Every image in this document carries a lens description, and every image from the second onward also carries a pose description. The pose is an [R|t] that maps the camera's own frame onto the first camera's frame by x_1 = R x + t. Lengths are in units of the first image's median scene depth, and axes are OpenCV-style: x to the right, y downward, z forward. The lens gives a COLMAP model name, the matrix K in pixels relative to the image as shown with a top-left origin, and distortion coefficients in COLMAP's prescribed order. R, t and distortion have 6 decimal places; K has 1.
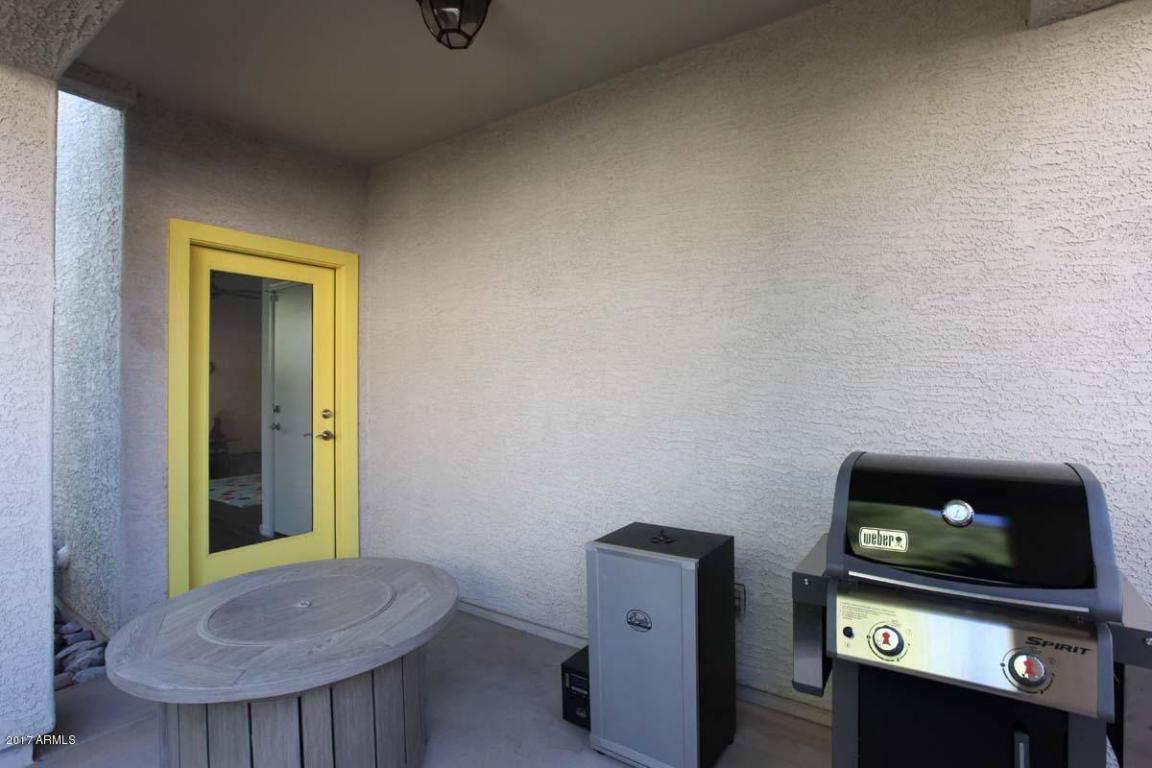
lens RADIAL K [[578.8, 0, 594.9], [0, 578.8, 377.2], [0, 0, 1]] dist [-0.068224, 0.034361]
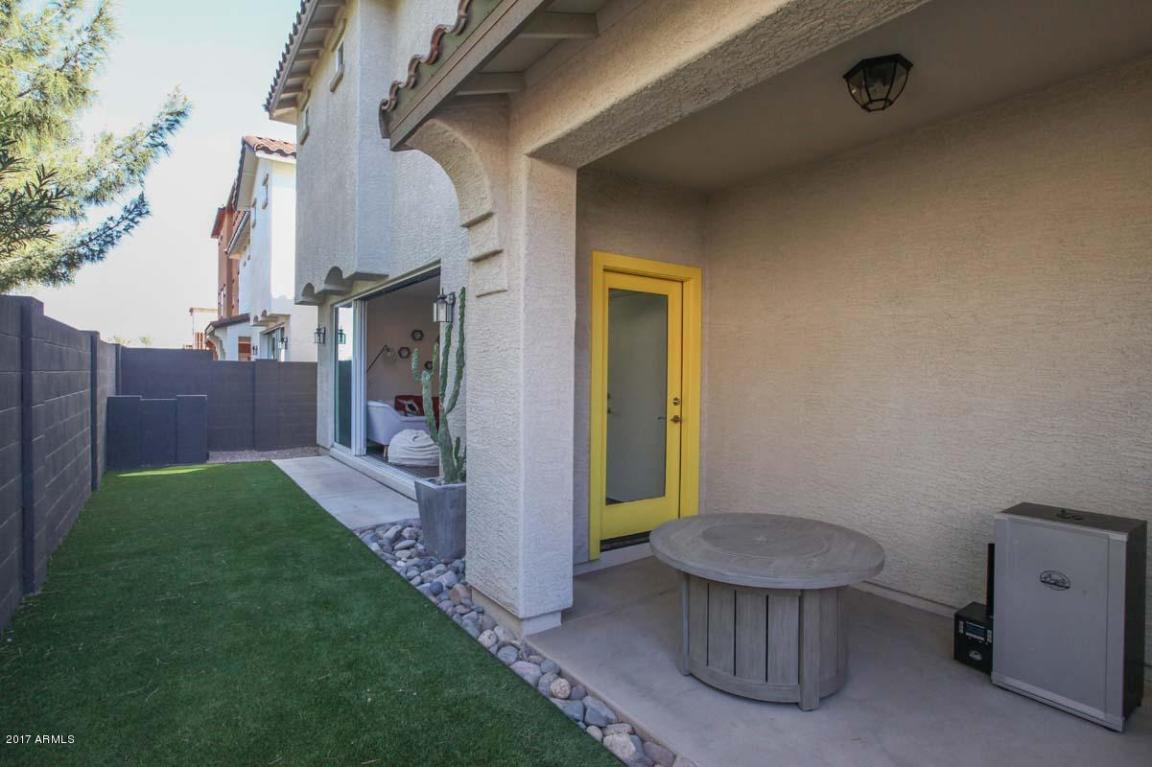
lens RADIAL K [[581.0, 0, 576.0], [0, 581.0, 383.5], [0, 0, 1]] dist [-0.061096, 0.031788]
pose [[0.934258, 0.020547, -0.356007, -0.311136], [-0.012057, 0.999588, 0.026053, -0.005363], [0.356395, -0.020047, 0.934120, -0.318510]]
